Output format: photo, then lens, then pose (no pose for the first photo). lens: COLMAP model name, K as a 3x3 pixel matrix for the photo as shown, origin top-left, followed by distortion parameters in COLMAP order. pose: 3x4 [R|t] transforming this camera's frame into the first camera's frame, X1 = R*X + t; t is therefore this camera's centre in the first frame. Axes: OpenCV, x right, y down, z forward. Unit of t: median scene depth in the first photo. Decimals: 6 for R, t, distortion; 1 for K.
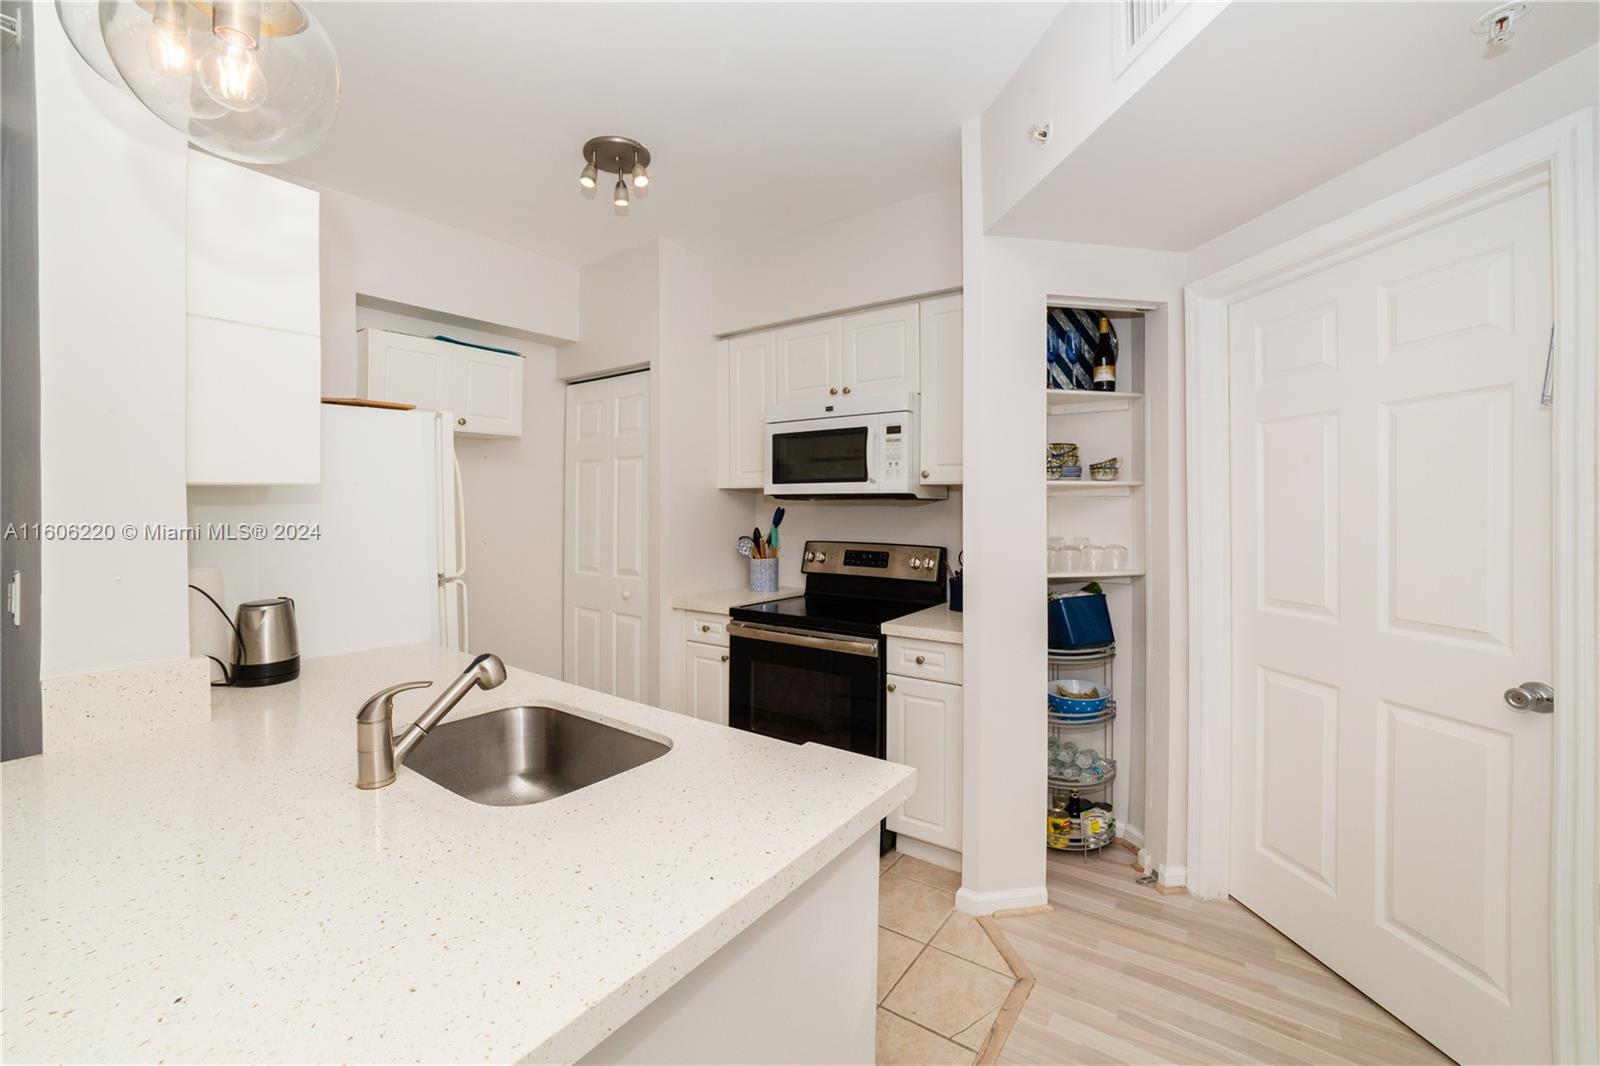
lens RADIAL K [[686.1, 0, 731.3], [0, 686.1, 509.7], [0, 0, 1]] dist [-0.031936, 0.018491]
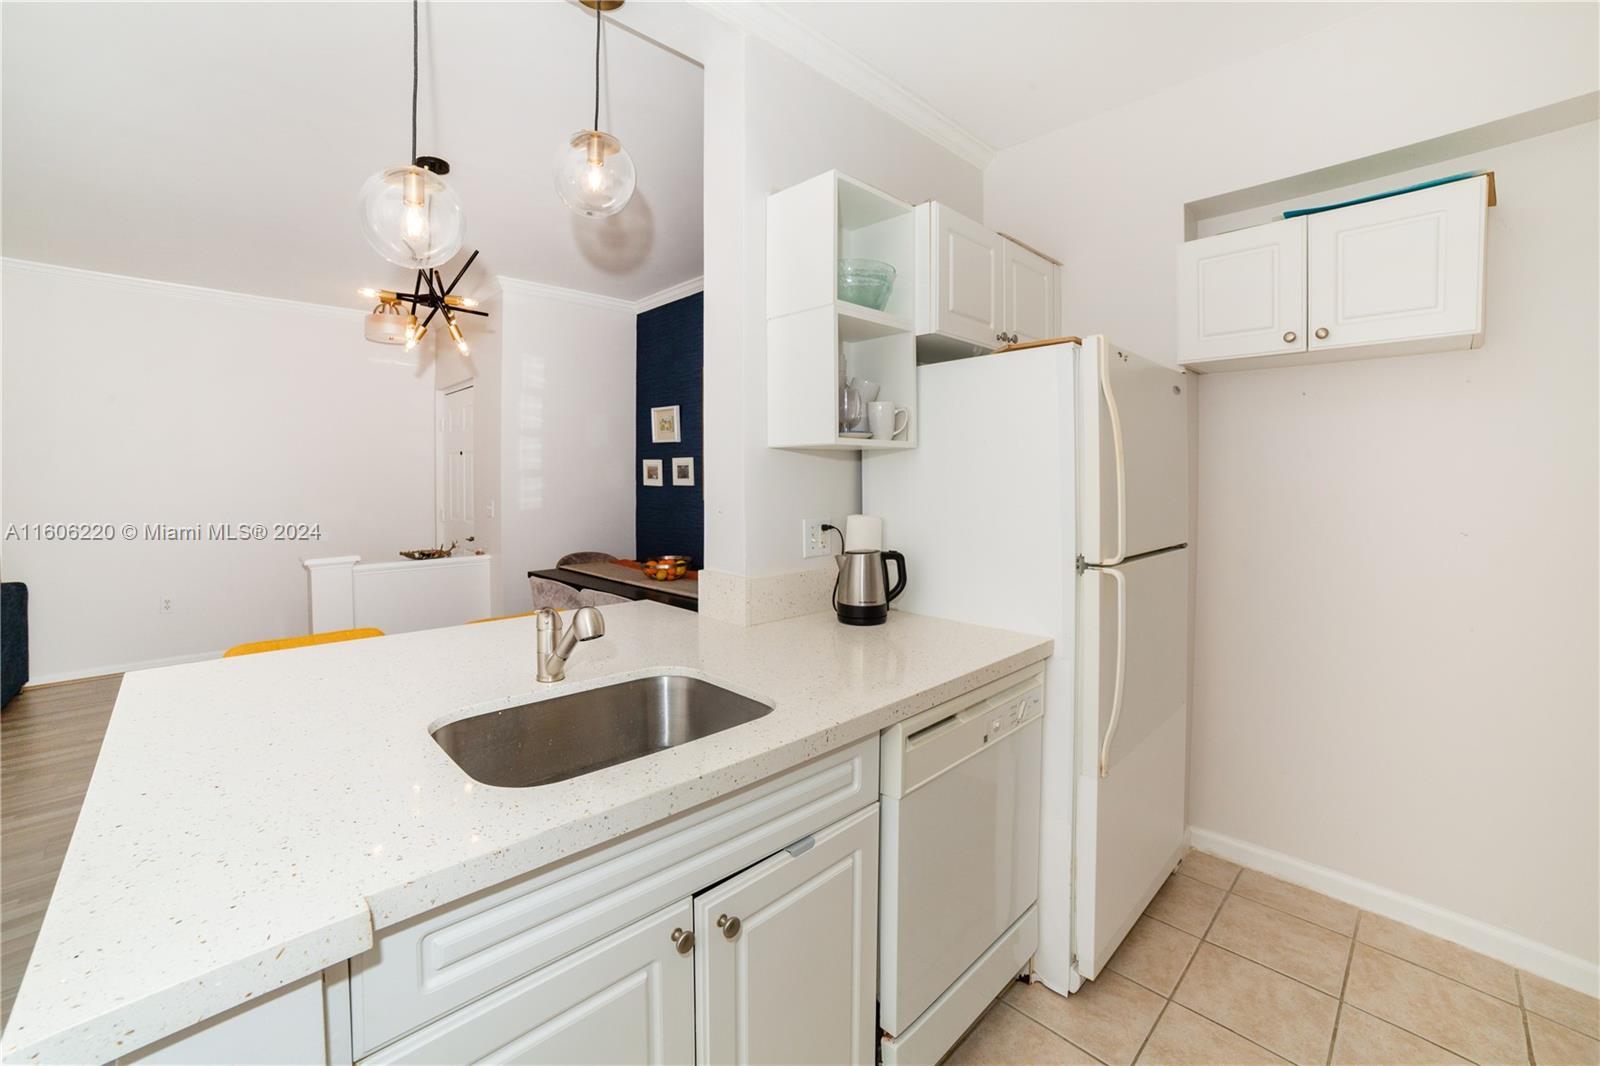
lens RADIAL K [[650.8, 0, 803.8], [0, 650.8, 492.4], [0, 0, 1]] dist [-0.067594, 0.026657]
pose [[-0.099397, 0.025588, -0.994719, 0.252484], [-0.001712, 0.999663, 0.025887, 0.005376], [0.995046, 0.004276, -0.099320, 0.639635]]
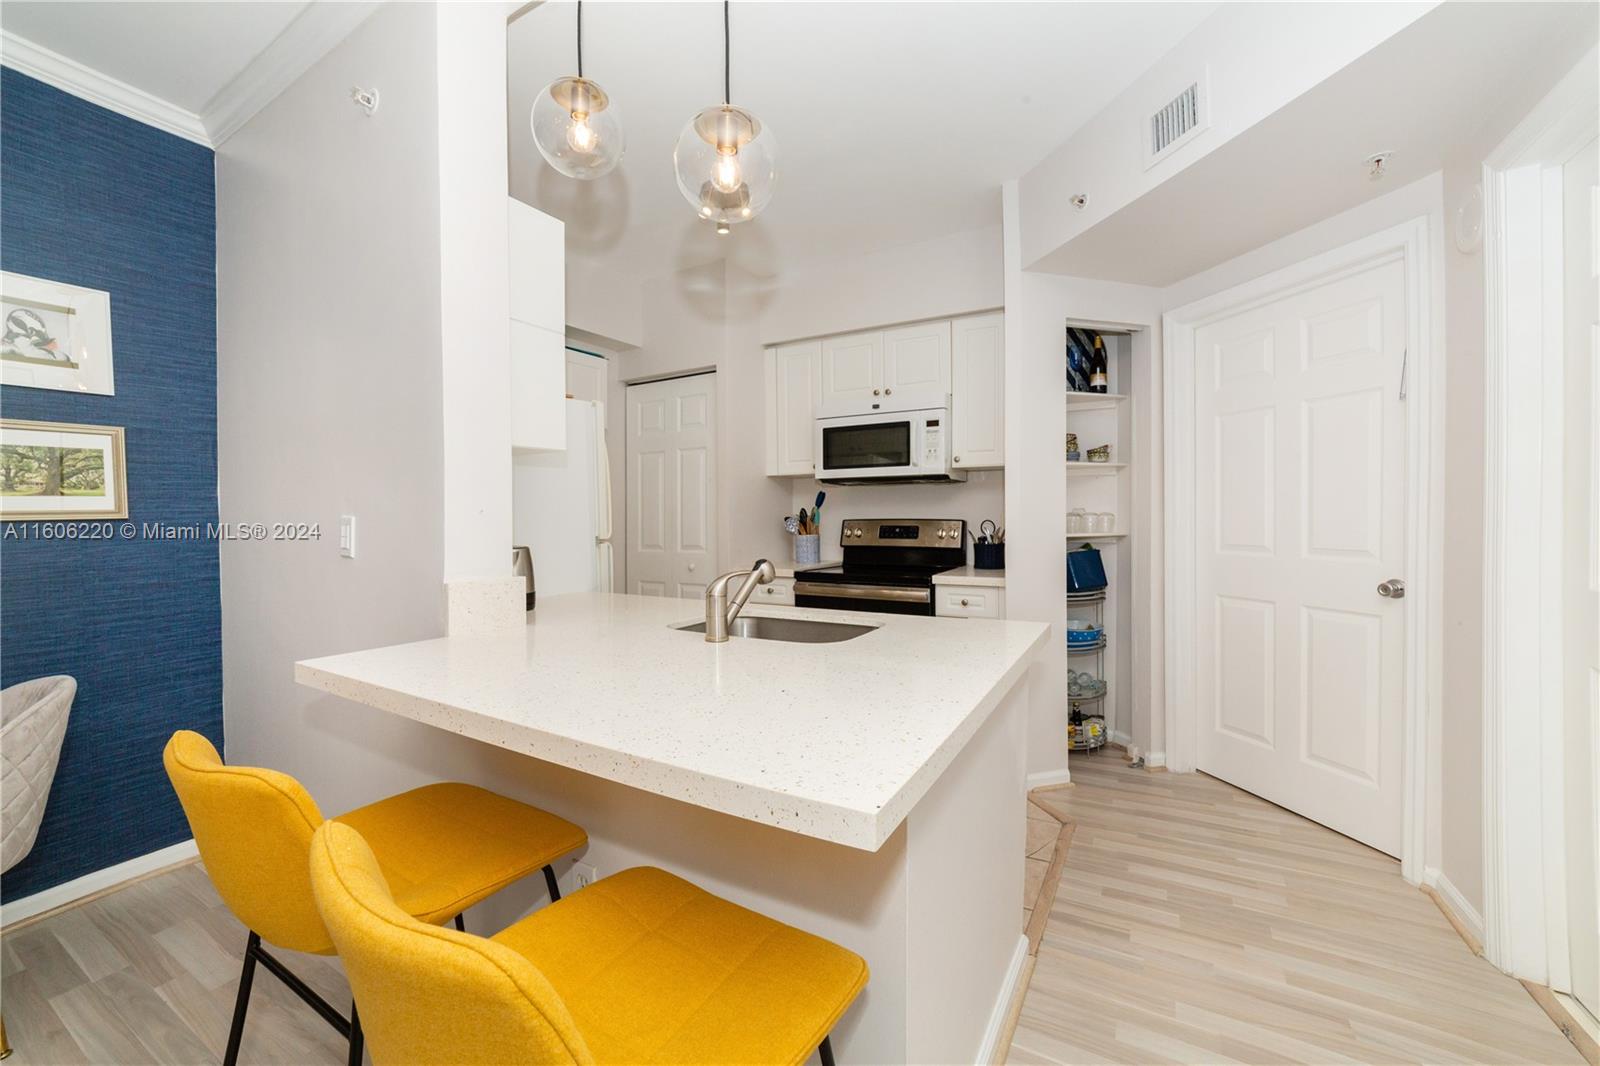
lens RADIAL K [[684.6, 0, 742.1], [0, 684.6, 522.6], [0, 0, 1]] dist [0.001269, -0.000036]
pose [[0.992818, -0.008124, 0.119355, -0.254230], [0.007653, 0.999961, 0.004403, 0.055040], [-0.119386, -0.003458, 0.992842, -0.192152]]
